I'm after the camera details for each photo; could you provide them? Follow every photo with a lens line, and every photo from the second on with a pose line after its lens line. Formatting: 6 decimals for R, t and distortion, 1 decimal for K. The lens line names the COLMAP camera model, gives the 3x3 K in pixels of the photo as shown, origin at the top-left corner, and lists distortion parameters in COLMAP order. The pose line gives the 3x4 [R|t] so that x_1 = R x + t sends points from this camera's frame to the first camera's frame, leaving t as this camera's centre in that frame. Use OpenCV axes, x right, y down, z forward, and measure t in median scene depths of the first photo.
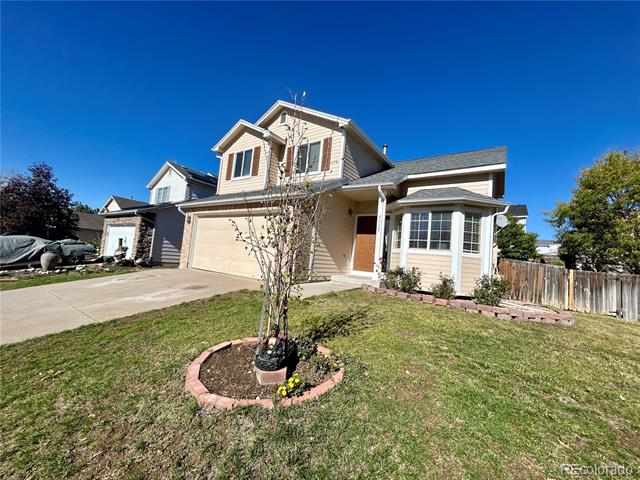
lens RADIAL K [[257.1, 0, 320.4], [0, 257.1, 239.4], [0, 0, 1]] dist [0.000752, 0.000419]
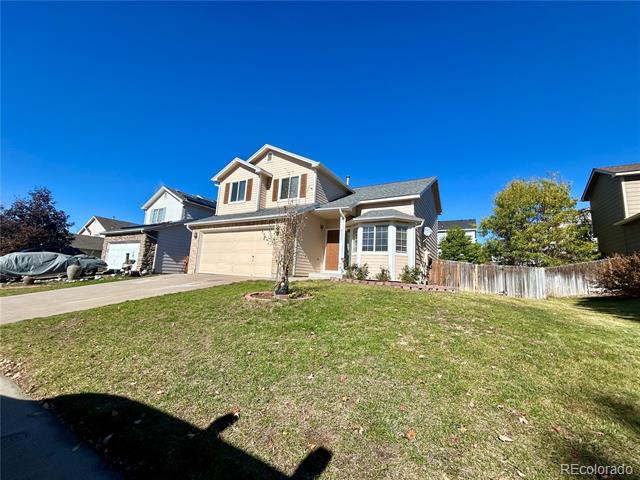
lens RADIAL K [[257.1, 0, 320.4], [0, 257.1, 239.4], [0, 0, 1]] dist [0.000752, 0.000419]
pose [[0.995766, -0.019733, 0.089786, -0.013113], [0.025506, 0.997648, -0.063616, 0.040302], [-0.088320, 0.065637, 0.993927, -0.317488]]
